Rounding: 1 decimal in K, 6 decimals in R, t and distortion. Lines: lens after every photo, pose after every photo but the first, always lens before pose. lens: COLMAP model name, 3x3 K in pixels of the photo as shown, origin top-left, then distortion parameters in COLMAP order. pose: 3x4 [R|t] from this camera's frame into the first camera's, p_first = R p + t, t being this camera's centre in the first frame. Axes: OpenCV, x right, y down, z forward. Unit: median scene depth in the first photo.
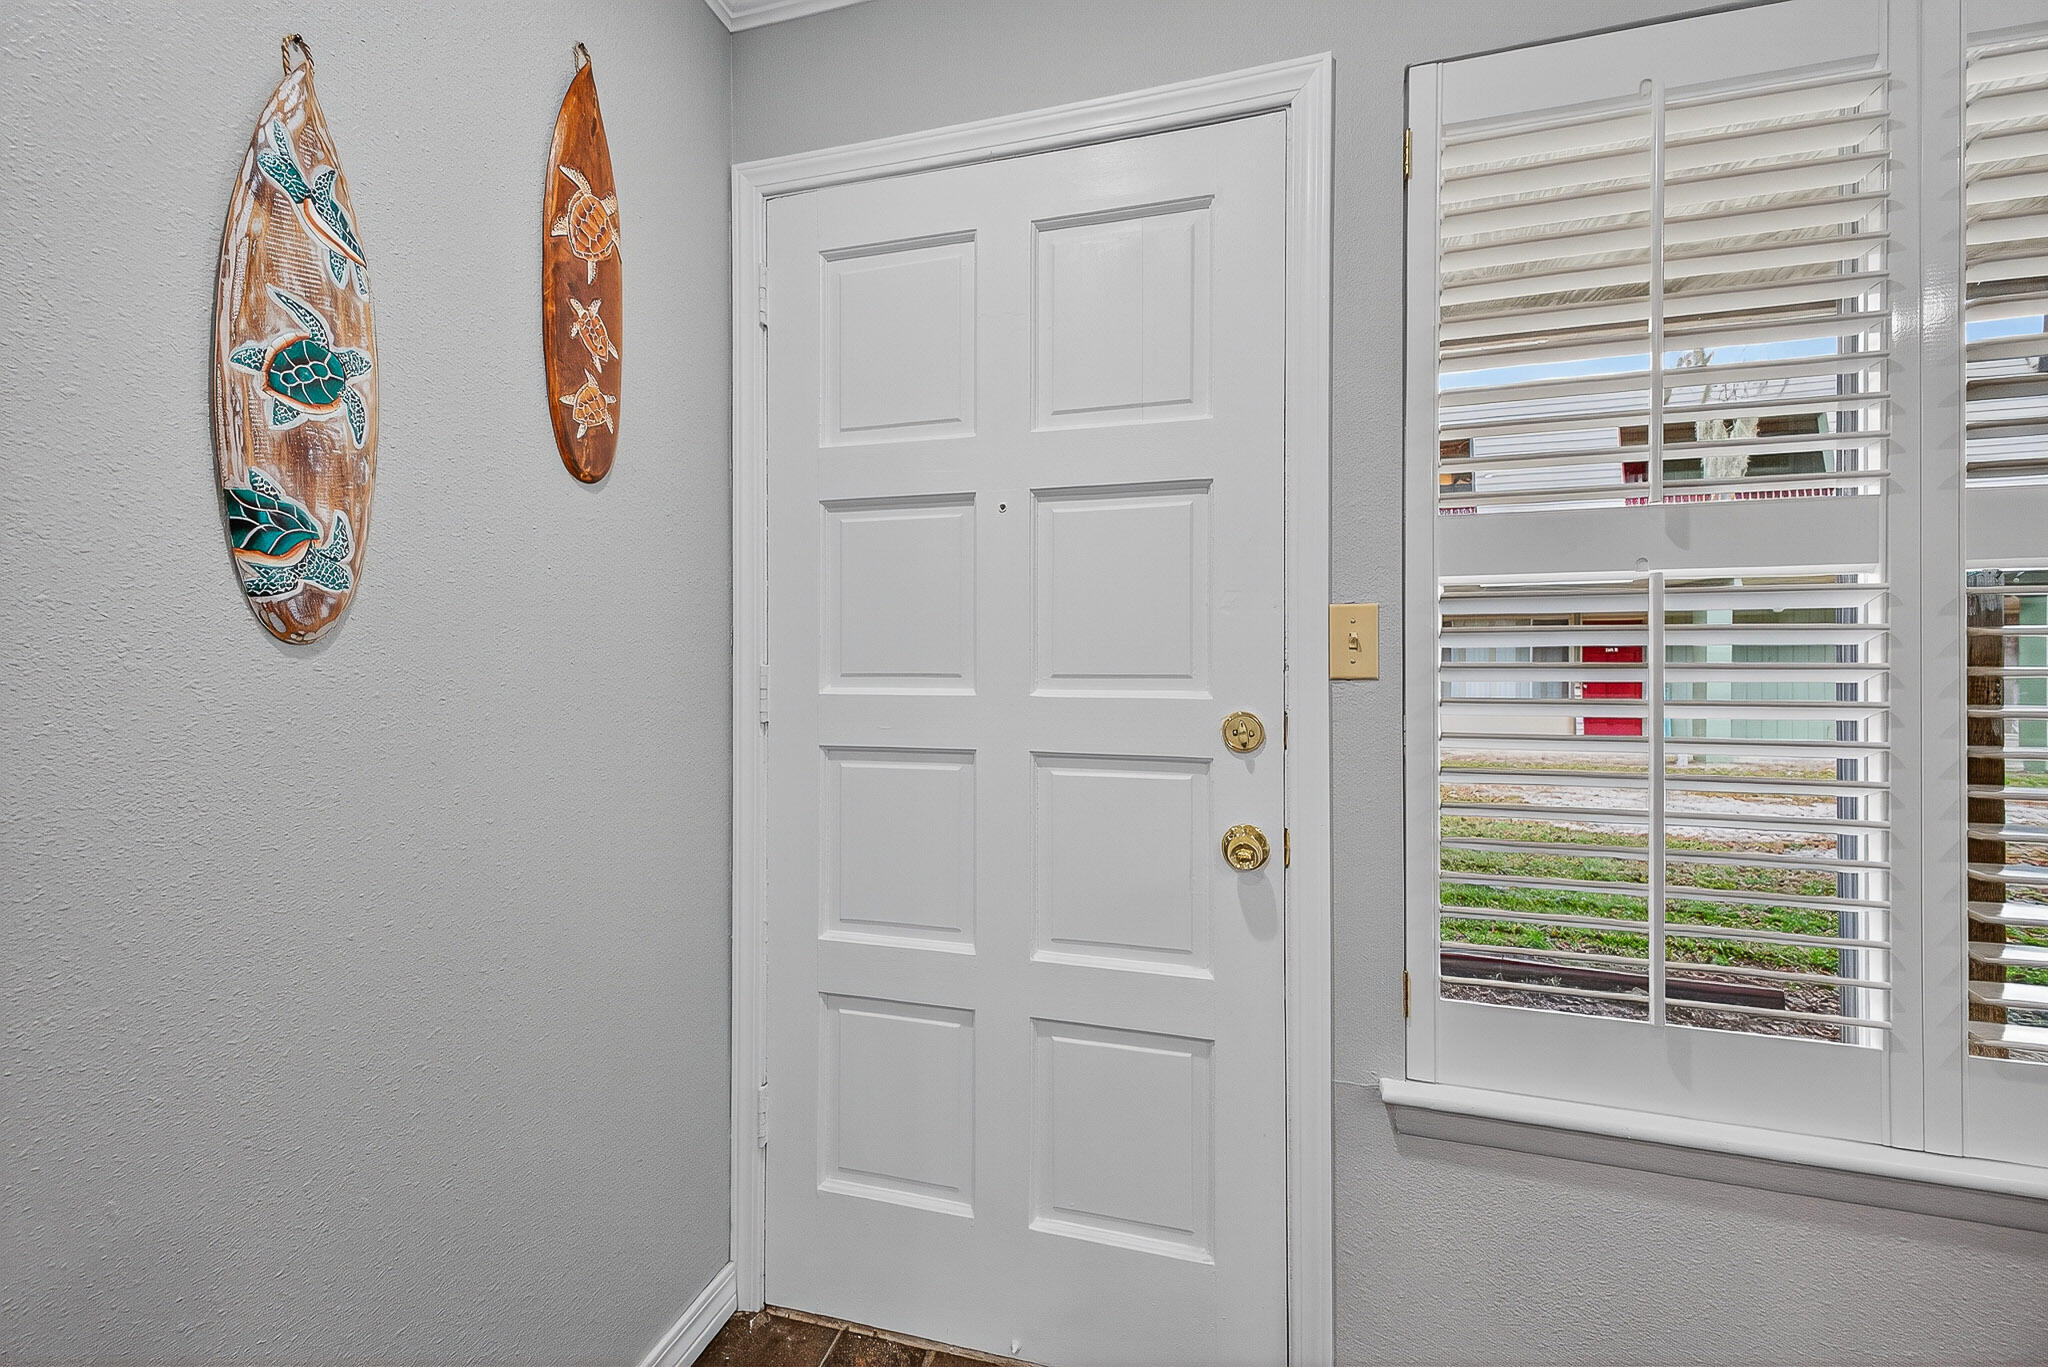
lens RADIAL K [[811.5, 0, 1023.7], [0, 811.5, 663.6], [0, 0, 1]] dist [0.020693, -0.000643]
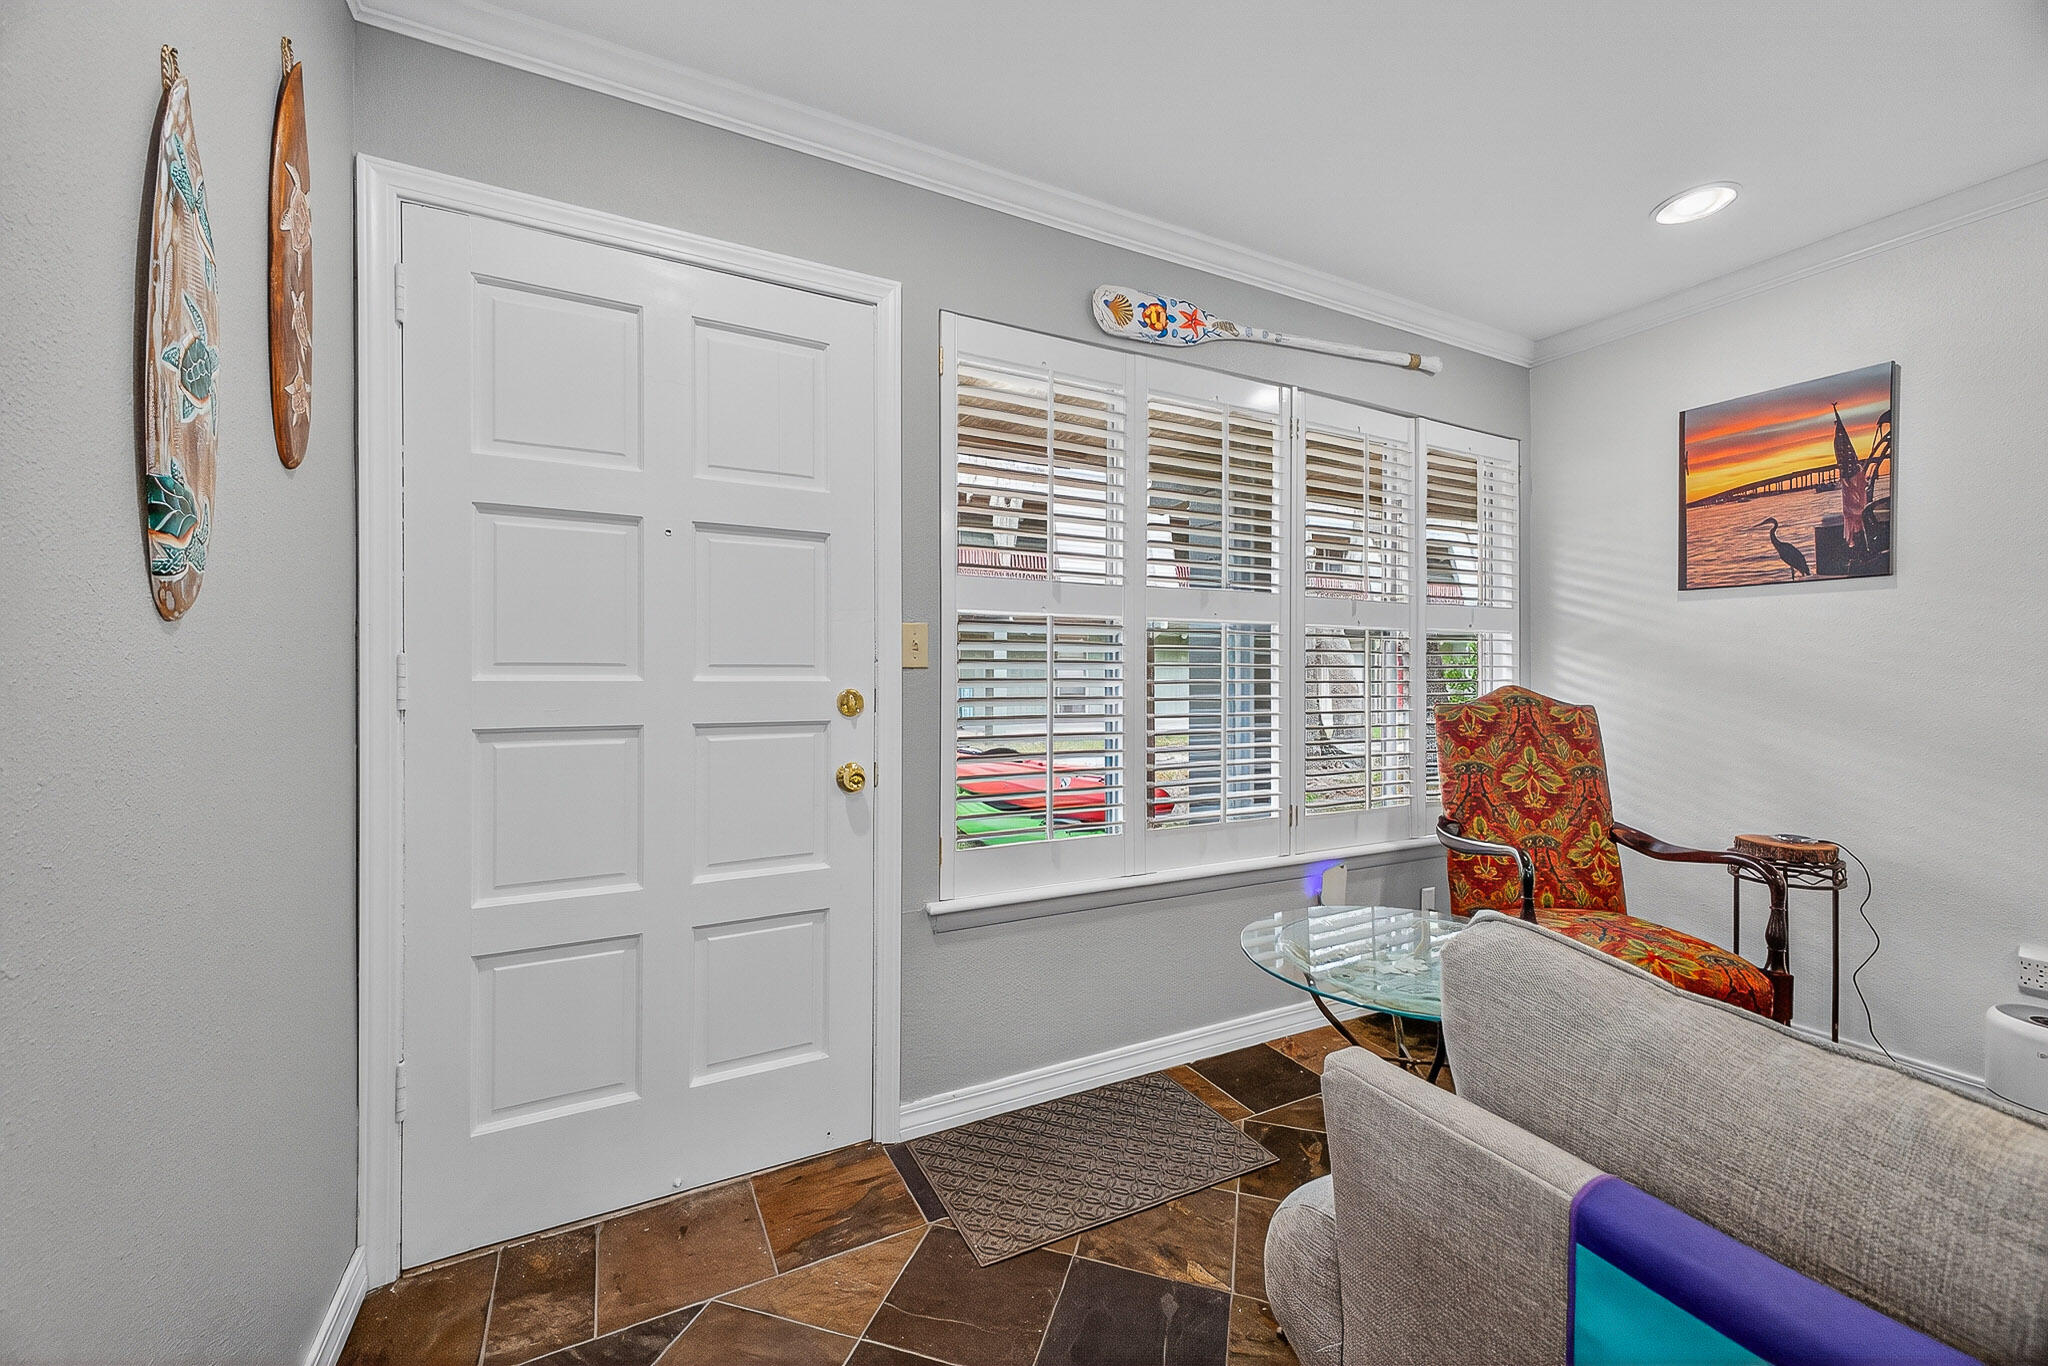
lens RADIAL K [[811.5, 0, 1030.2], [0, 811.5, 671.7], [0, 0, 1]] dist [0.020693, -0.000643]
pose [[0.730236, 0.001799, 0.683193, -0.528169], [-0.002341, 0.999997, -0.000132, 0.025928], [-0.683191, -0.001503, 0.730238, -0.349895]]
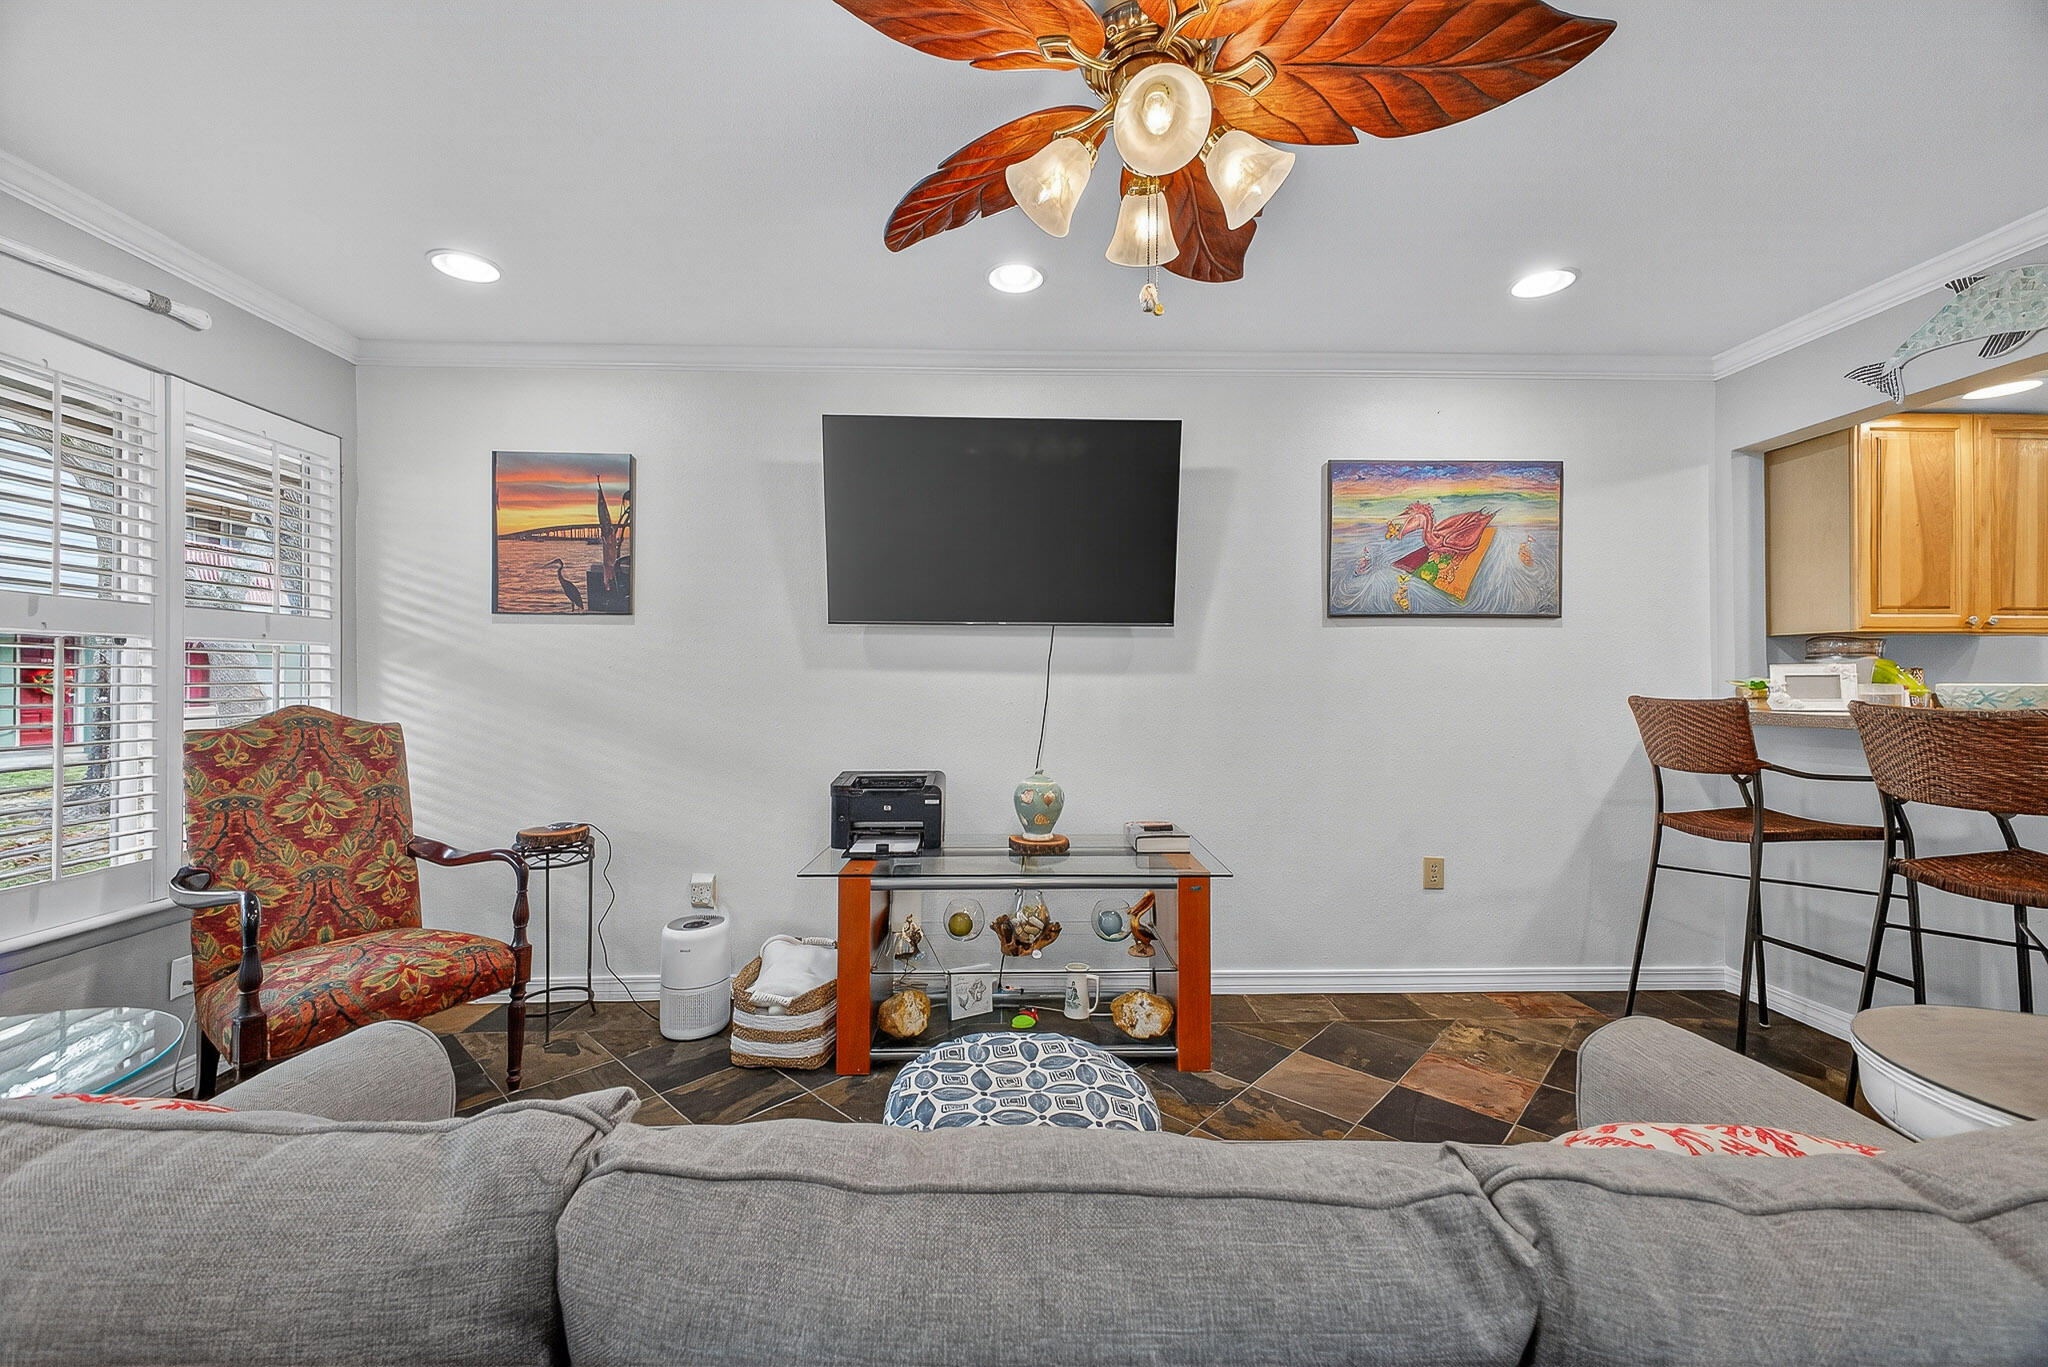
lens RADIAL K [[811.5, 0, 1023.8], [0, 811.5, 667.7], [0, 0, 1]] dist [0.020693, -0.000643]
pose [[-0.278615, 0.011024, 0.960339, -0.501203], [-0.003296, 0.999917, -0.012434, -0.011473], [-0.960397, -0.006629, -0.278556, -0.755964]]
